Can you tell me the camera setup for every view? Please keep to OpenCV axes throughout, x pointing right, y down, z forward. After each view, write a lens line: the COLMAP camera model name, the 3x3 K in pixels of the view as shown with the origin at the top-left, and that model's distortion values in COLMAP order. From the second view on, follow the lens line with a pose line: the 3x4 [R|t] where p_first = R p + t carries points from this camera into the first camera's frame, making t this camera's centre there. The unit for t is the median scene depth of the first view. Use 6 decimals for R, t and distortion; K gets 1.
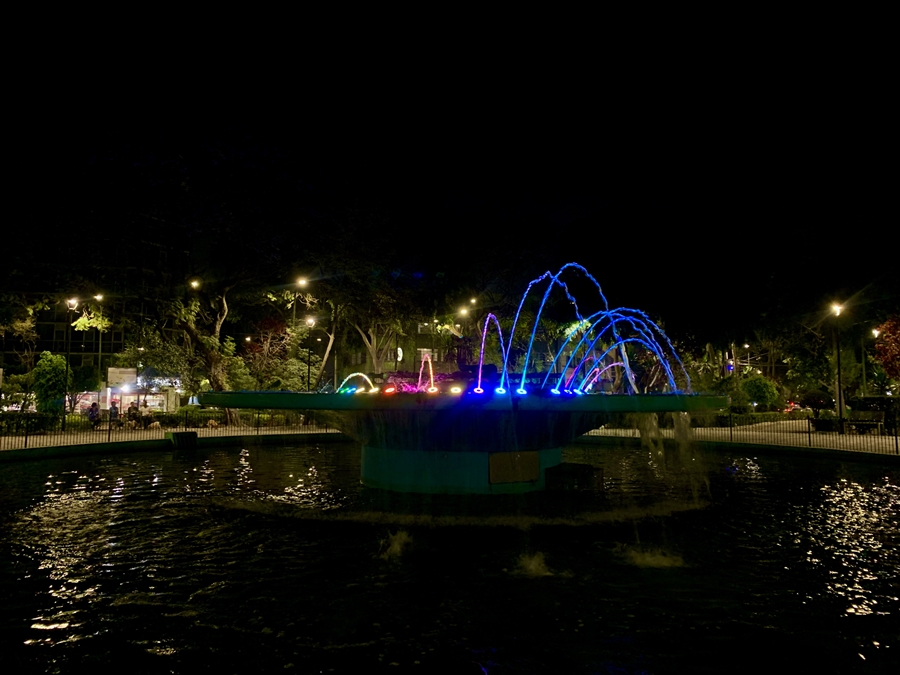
lens RADIAL K [[698.1, 0, 450.9], [0, 698.1, 334.0], [0, 0, 1]] dist [0.023944, -0.013494]
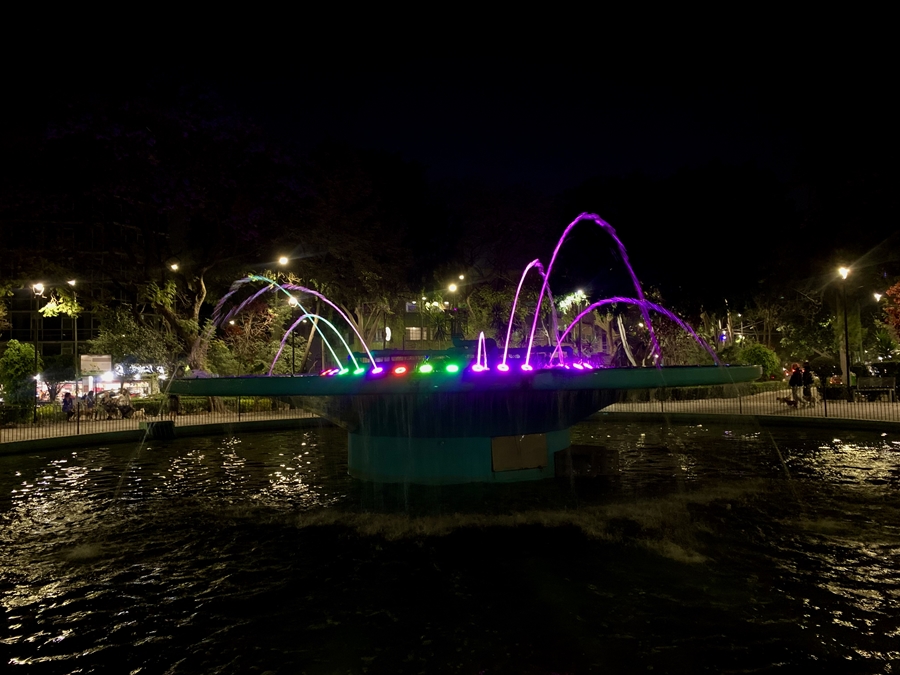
lens RADIAL K [[698.1, 0, 446.4], [0, 698.1, 338.7], [0, 0, 1]] dist [0.023944, -0.013494]
pose [[0.999534, -0.028897, 0.009838, -0.002673], [0.028509, 0.998892, 0.037455, 0.003582], [-0.010910, -0.037157, 0.999250, 0.042209]]
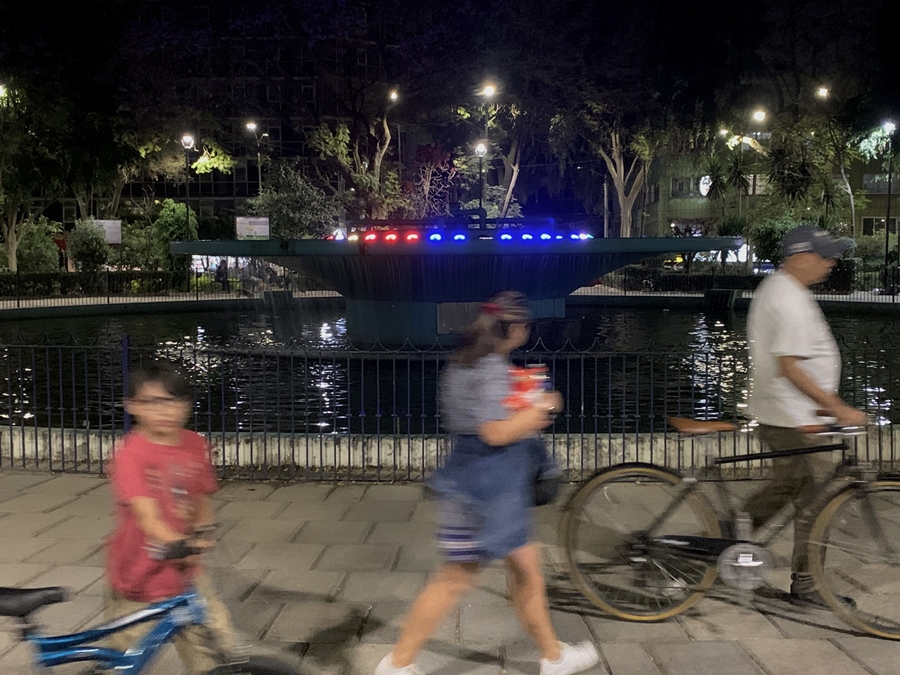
lens RADIAL K [[1123.8, 0, 451.9], [0, 1123.8, 337.9], [0, 0, 1]] dist [0.143857, 0.000000]
pose [[0.923179, 0.022272, -0.383725, 0.237708], [0.041908, 0.986536, 0.158083, -0.011172], [0.382079, -0.162020, 0.909816, -0.129849]]
